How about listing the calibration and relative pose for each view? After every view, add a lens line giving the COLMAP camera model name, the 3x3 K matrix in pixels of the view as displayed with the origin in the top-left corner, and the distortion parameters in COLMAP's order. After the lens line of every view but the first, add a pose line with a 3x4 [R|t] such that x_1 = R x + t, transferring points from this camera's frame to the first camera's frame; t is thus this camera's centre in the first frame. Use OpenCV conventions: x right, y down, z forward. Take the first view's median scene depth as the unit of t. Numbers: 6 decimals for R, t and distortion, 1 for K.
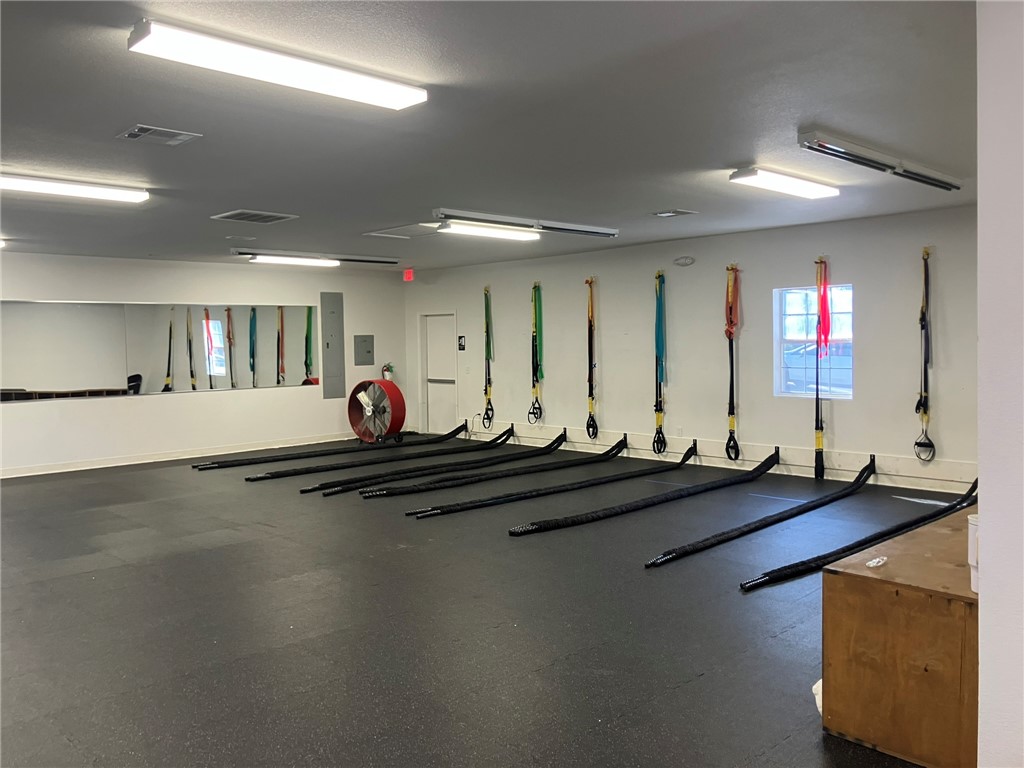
lens RADIAL K [[832.5, 0, 512.0], [0, 832.5, 384.0], [0, 0, 1]] dist [0.088691, 0.001900]
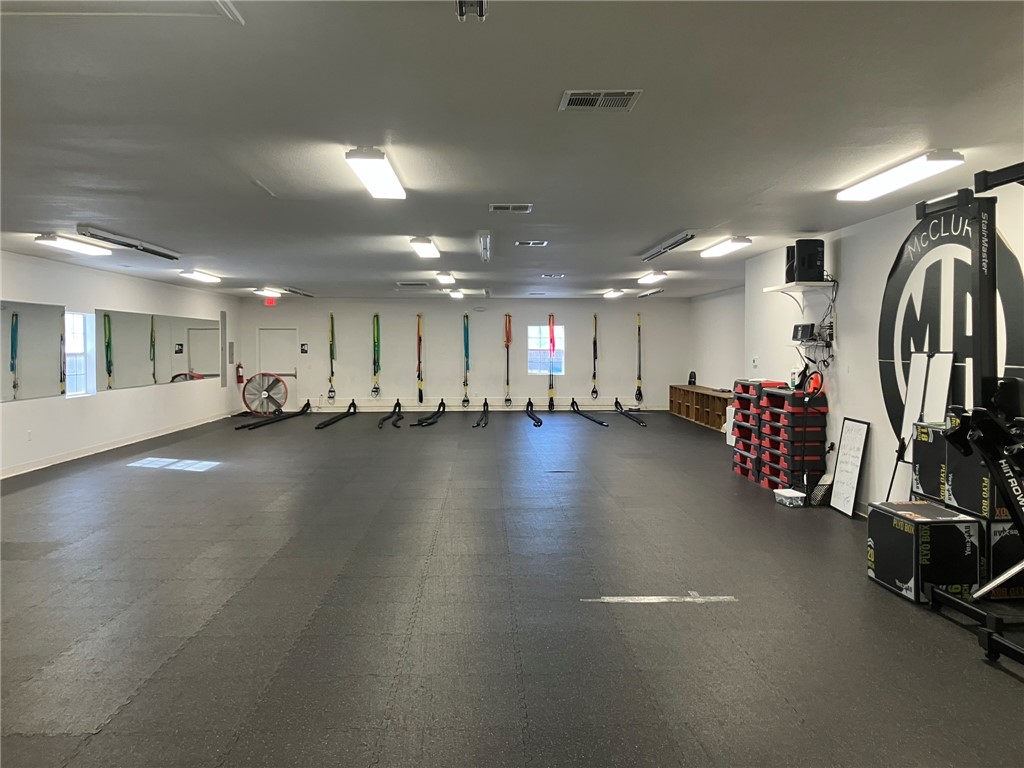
lens RADIAL K [[832.5, 0, 512.0], [0, 832.5, 384.0], [0, 0, 1]] dist [0.088691, 0.001900]
pose [[0.669321, -0.011103, 0.742890, -1.192271], [0.030870, 0.999440, -0.012875, 0.058424], [-0.742331, 0.031550, 0.669290, -0.368761]]
